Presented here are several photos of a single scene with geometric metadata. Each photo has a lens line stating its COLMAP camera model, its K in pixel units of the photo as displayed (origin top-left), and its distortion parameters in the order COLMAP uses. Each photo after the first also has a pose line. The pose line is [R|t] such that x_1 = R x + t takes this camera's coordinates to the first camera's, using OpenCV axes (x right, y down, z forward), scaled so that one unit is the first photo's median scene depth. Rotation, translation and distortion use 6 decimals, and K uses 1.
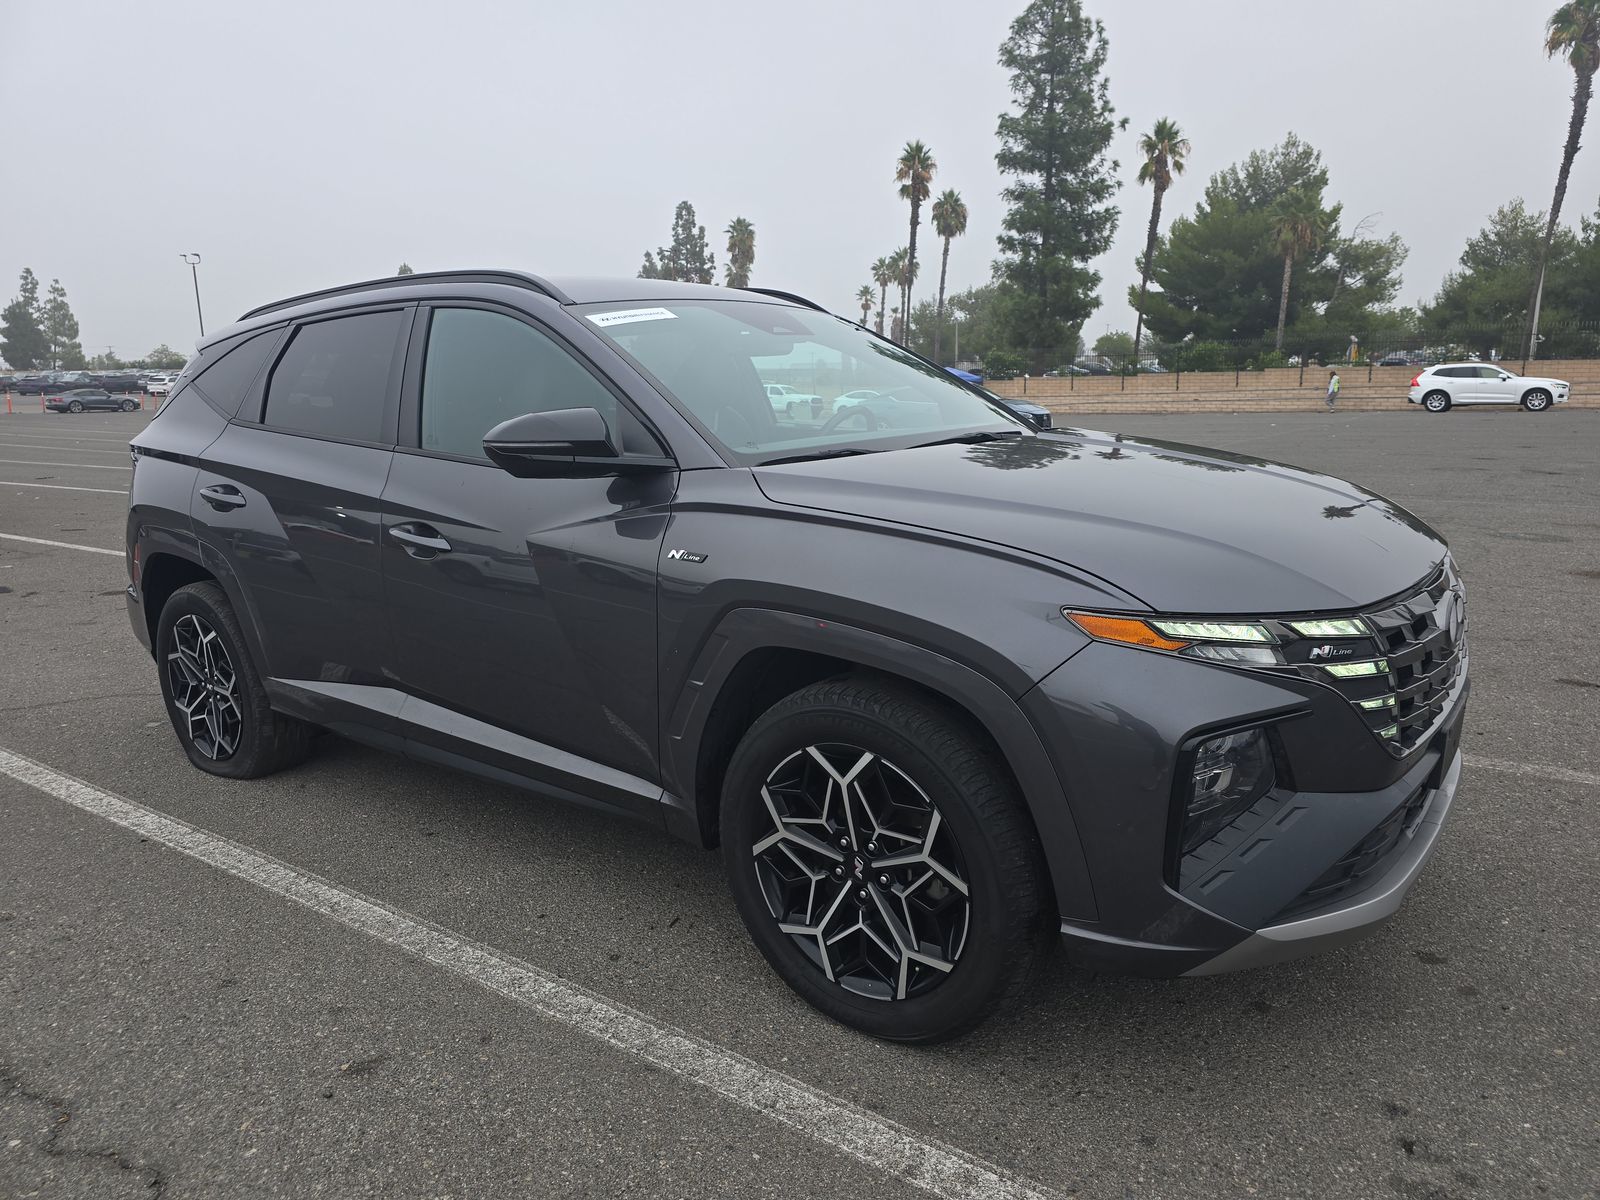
lens RADIAL K [[1074.5, 0, 803.0], [0, 1074.5, 600.3], [0, 0, 1]] dist [0.038629, -0.028542]
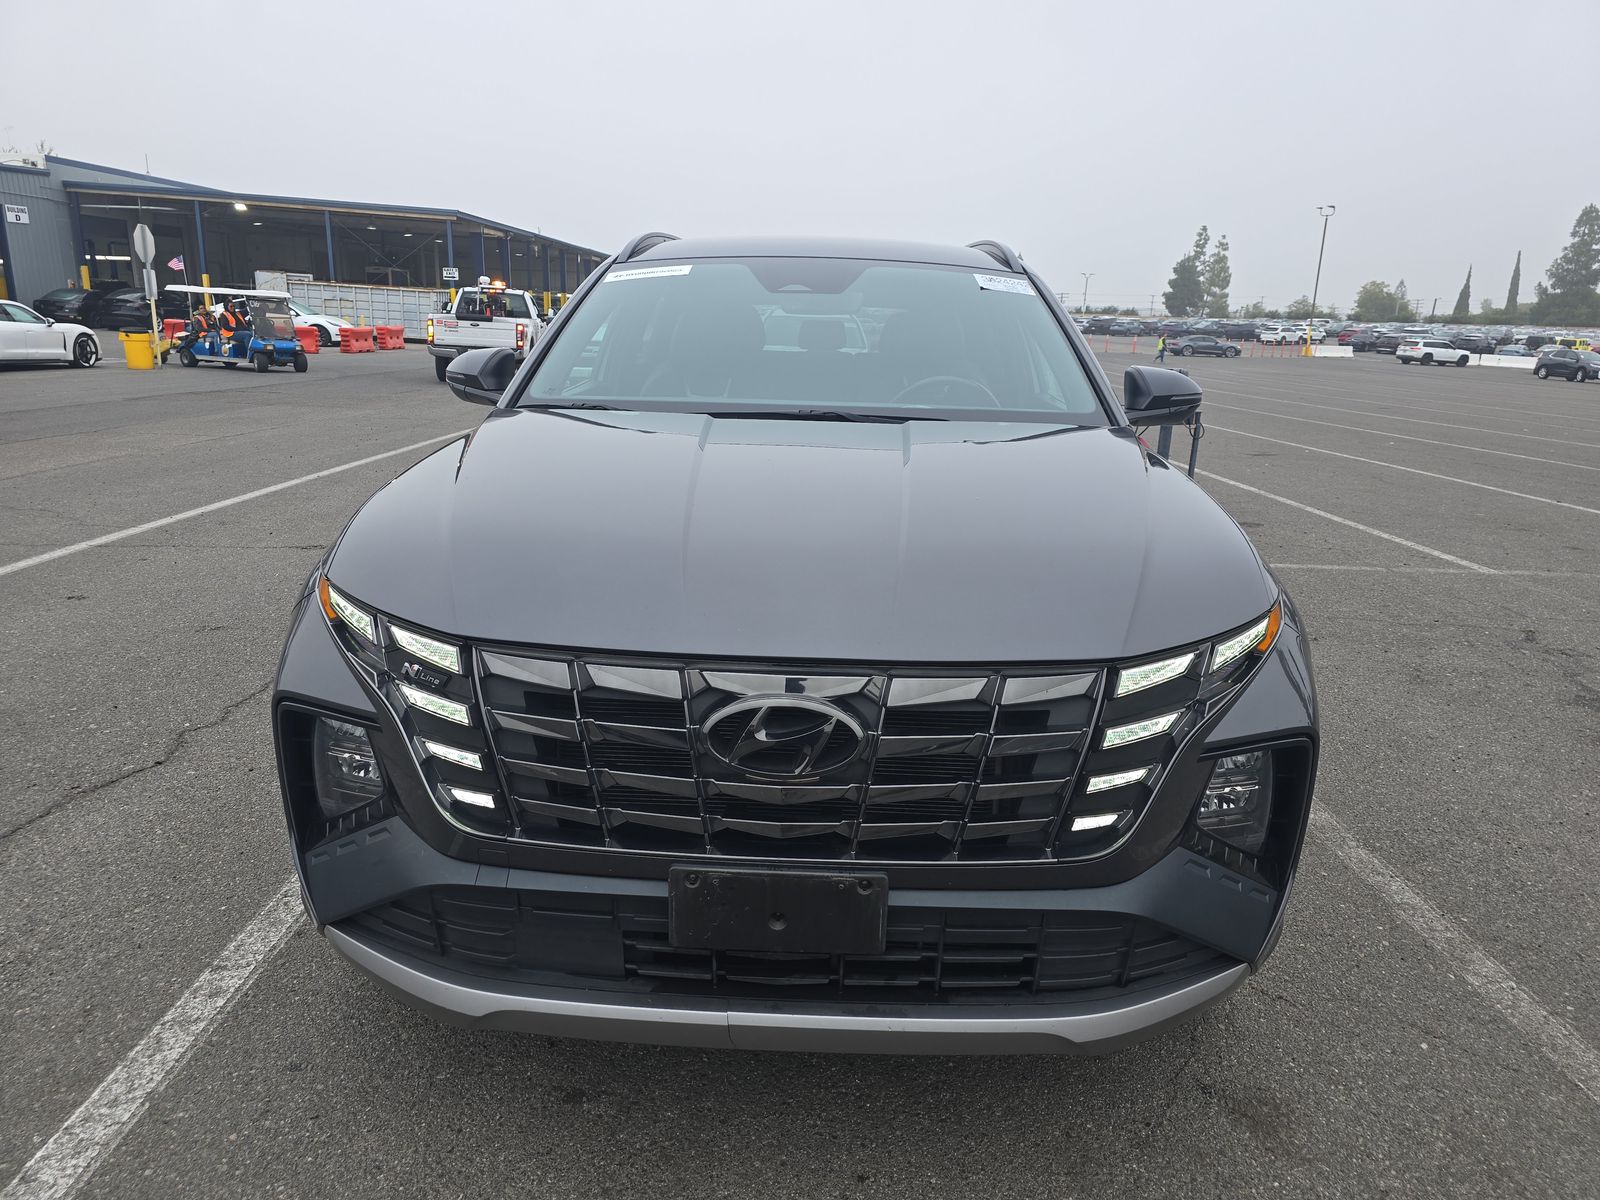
lens RADIAL K [[1074.5, 0, 801.0], [0, 1074.5, 604.3], [0, 0, 1]] dist [0.038629, -0.028542]
pose [[0.578287, 0.242200, -0.779053, 0.891024], [-0.206799, 0.967247, 0.147202, -0.131630], [0.789189, 0.075983, 0.609432, 0.481873]]
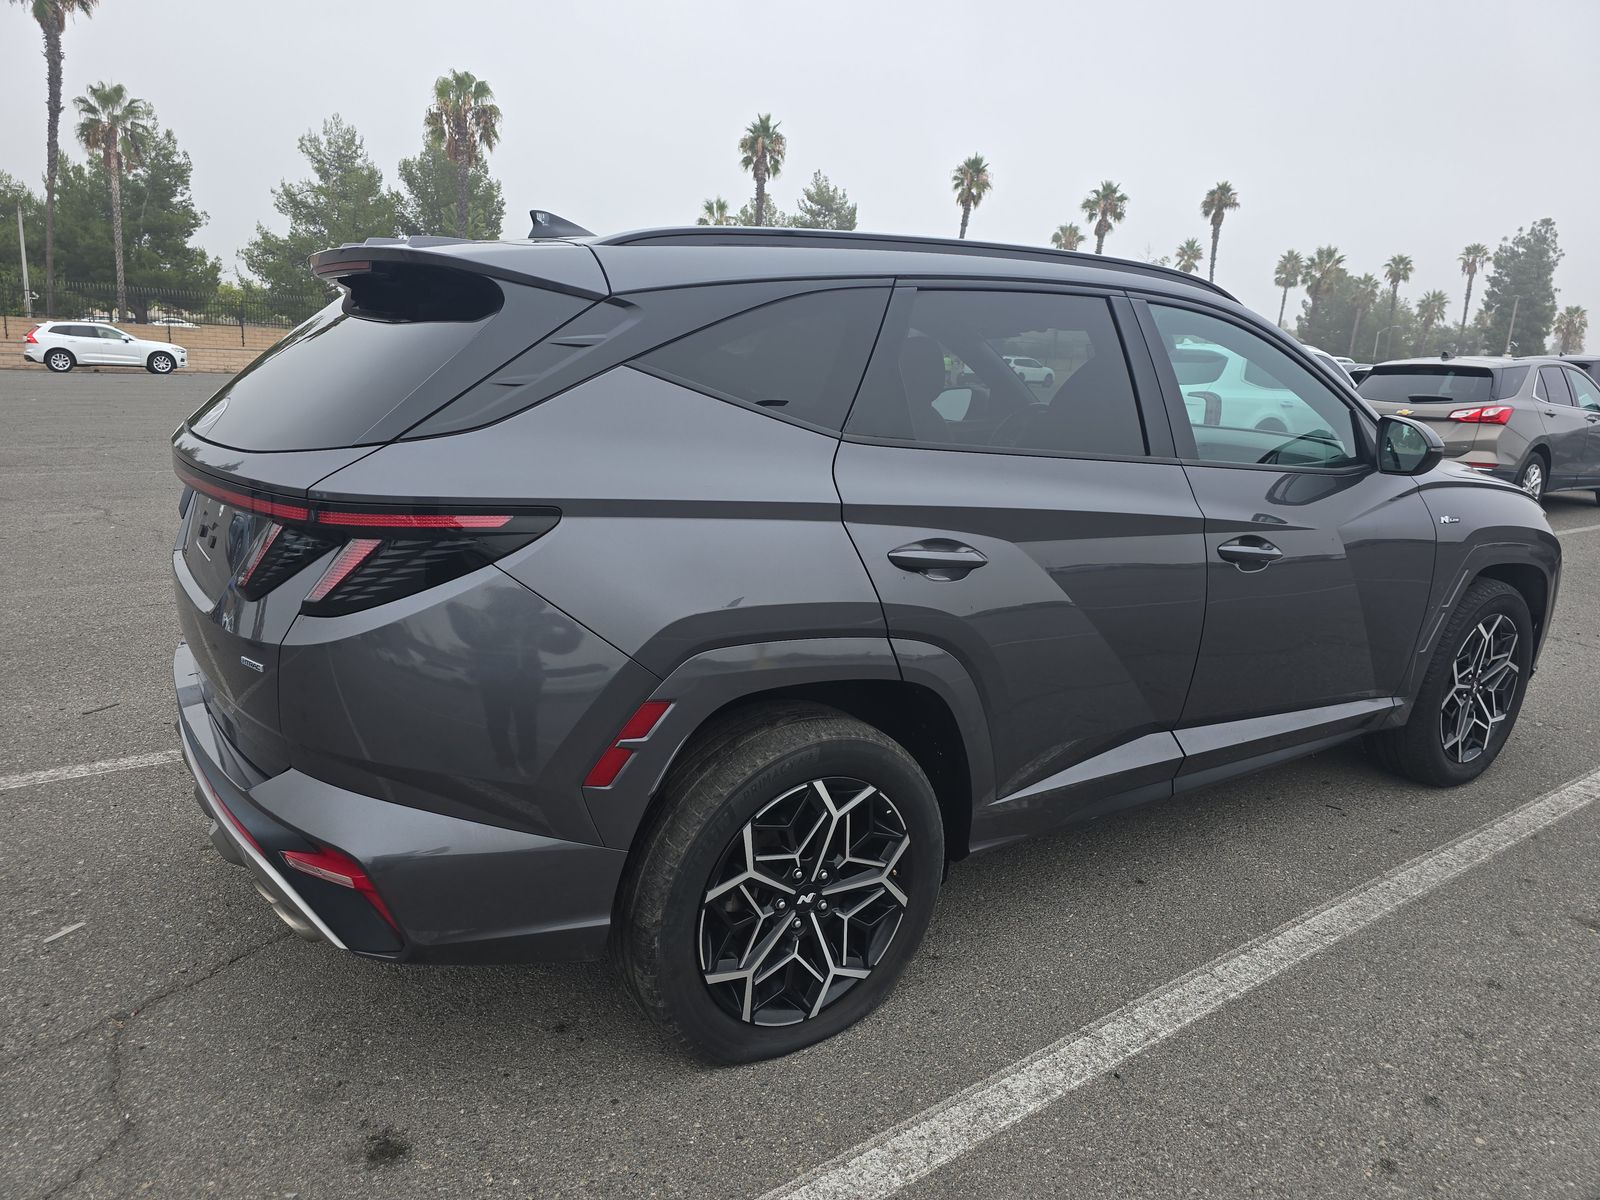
lens RADIAL K [[1074.5, 0, 796.4], [0, 1074.5, 595.2], [0, 0, 1]] dist [0.038629, -0.028542]
pose [[0.316502, -0.171880, 0.932890, -1.461412], [0.139920, 0.981149, 0.133300, -0.213871], [-0.938216, 0.088340, 0.334585, 1.110156]]
